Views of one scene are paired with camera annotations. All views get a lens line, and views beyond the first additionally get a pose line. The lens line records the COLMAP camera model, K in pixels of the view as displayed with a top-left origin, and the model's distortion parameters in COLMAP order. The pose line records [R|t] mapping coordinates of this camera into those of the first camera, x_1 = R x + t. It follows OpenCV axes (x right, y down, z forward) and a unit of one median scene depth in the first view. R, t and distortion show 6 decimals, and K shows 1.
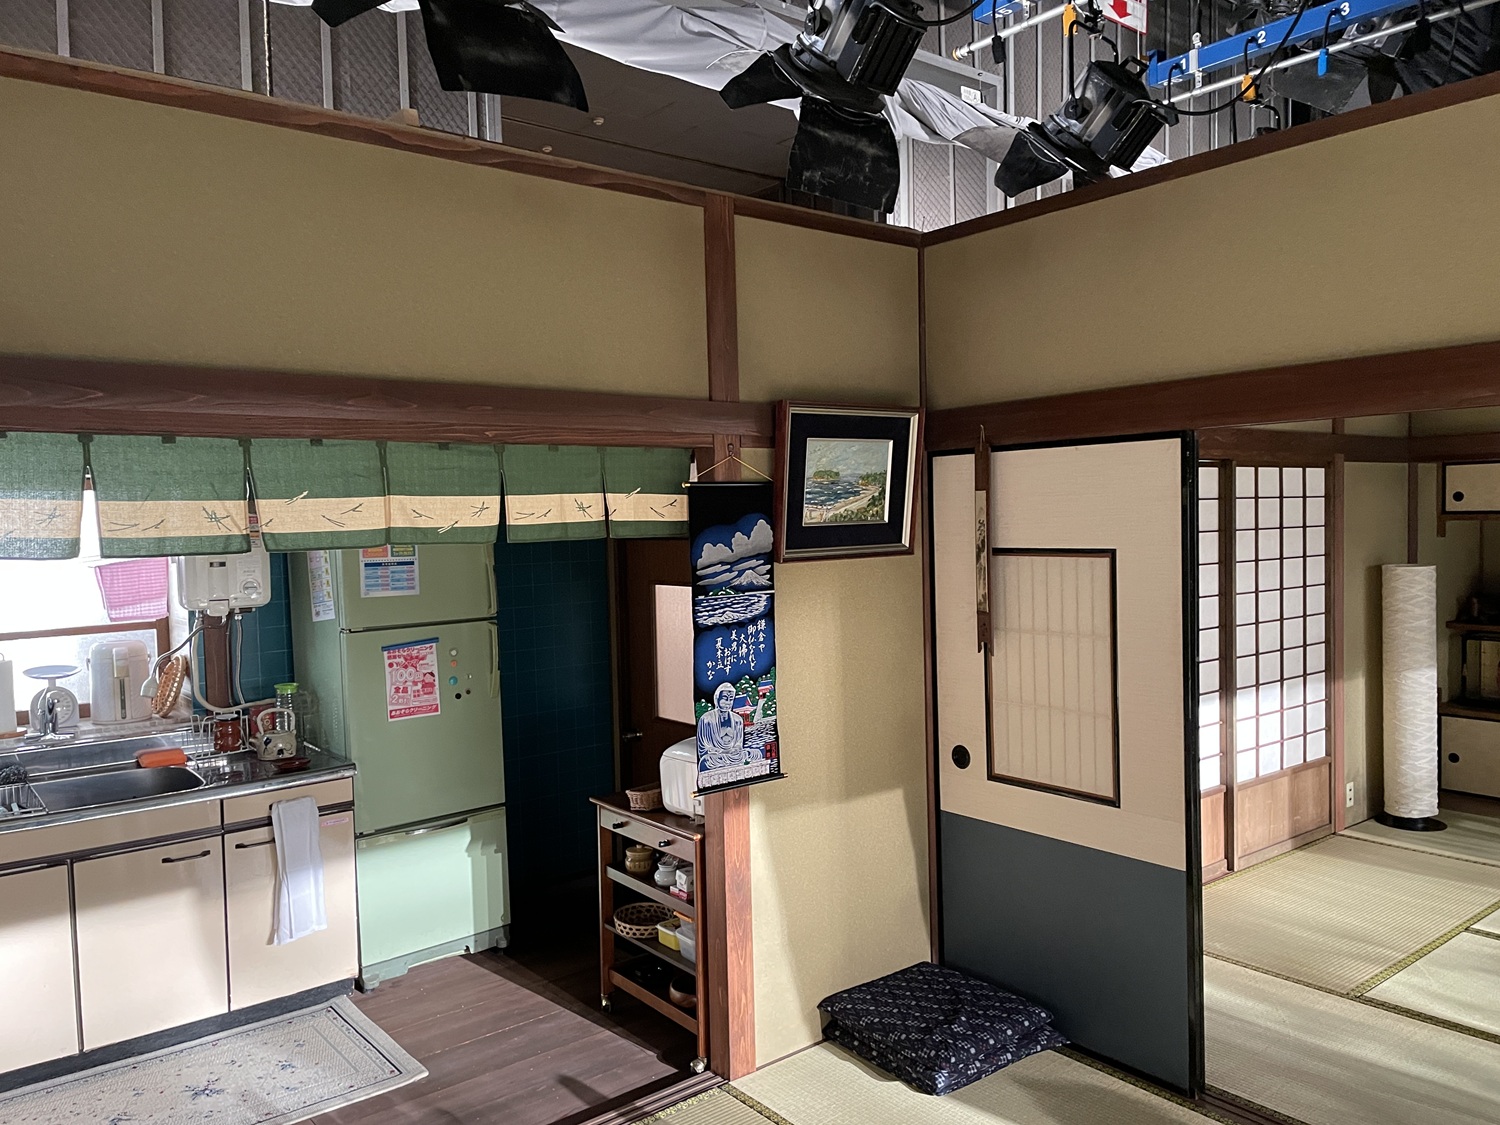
lens RADIAL K [[1132.3, 0, 758.4], [0, 1132.3, 565.0], [0, 0, 1]] dist [0.115592, -0.147356]
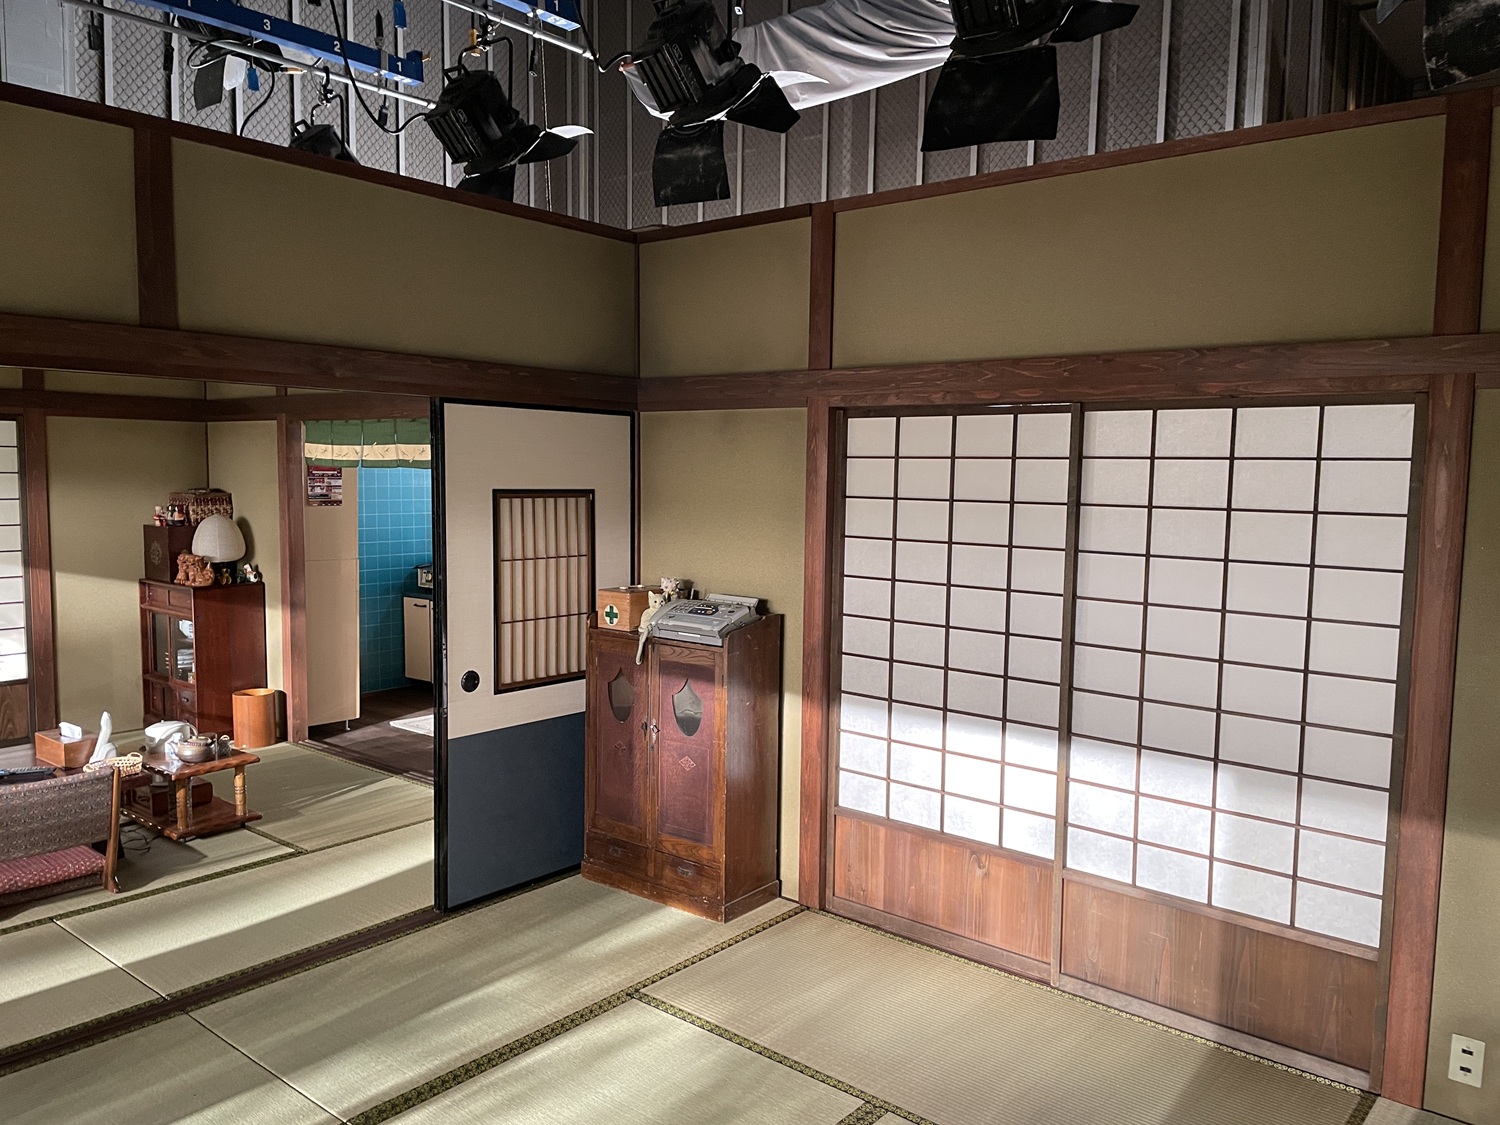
lens RADIAL K [[1132.3, 0, 758.4], [0, 1132.3, 565.0], [0, 0, 1]] dist [0.115592, -0.147356]
pose [[0.188214, 0.111099, -0.975824, 1.366154], [-0.061859, 0.992949, 0.101118, -0.067505], [0.980178, 0.041332, 0.193760, 0.888499]]
